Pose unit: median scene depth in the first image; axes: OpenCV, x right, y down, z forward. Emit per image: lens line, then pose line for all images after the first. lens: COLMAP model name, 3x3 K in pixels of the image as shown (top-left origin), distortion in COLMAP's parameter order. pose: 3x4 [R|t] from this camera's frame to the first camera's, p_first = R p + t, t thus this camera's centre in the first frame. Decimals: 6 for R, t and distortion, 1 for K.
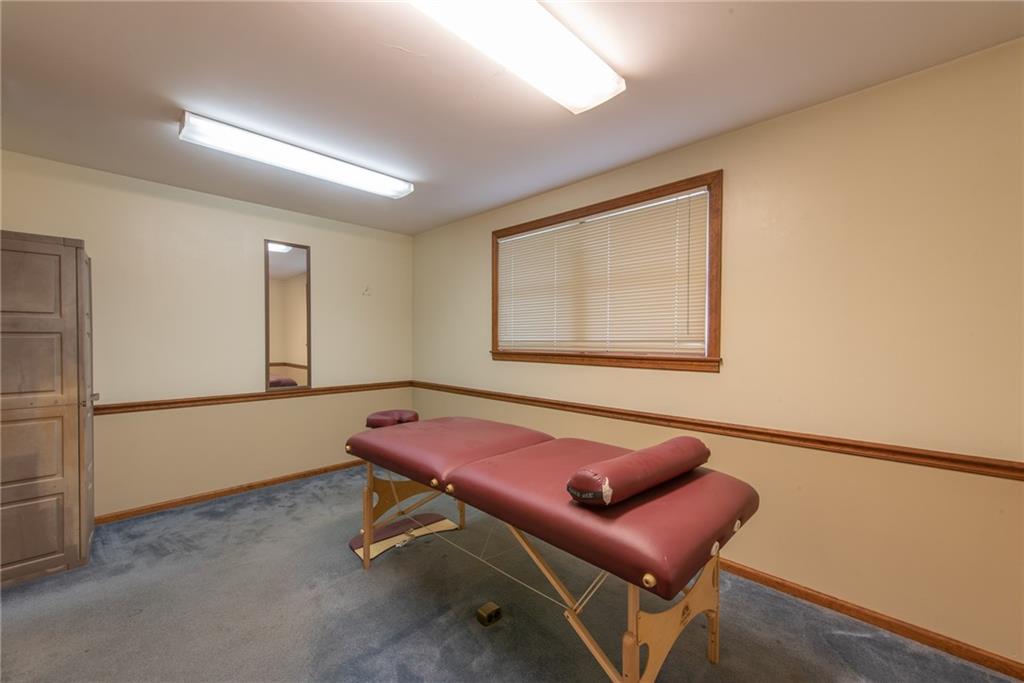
lens RADIAL K [[400.9, 0, 513.0], [0, 400.9, 346.6], [0, 0, 1]] dist [0.010280, -0.002488]
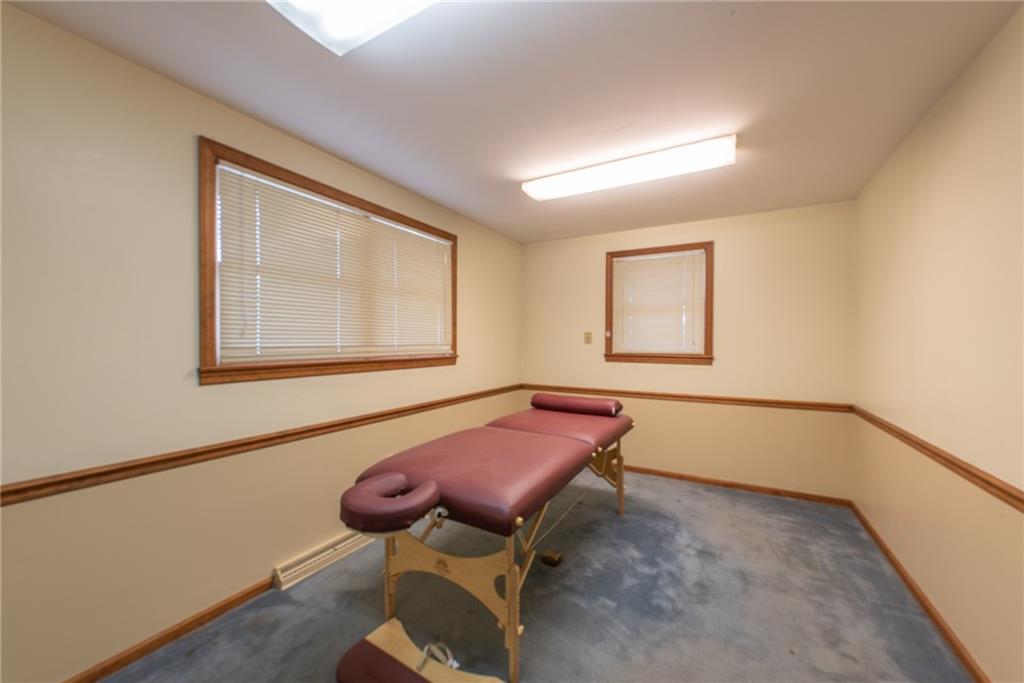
lens RADIAL K [[400.9, 0, 513.6], [0, 400.9, 339.6], [0, 0, 1]] dist [0.010280, -0.002488]
pose [[-0.257005, -0.005909, 0.966392, -0.809131], [0.005039, 0.999960, 0.007454, -0.034113], [-0.966397, 0.006786, -0.256964, 0.921608]]
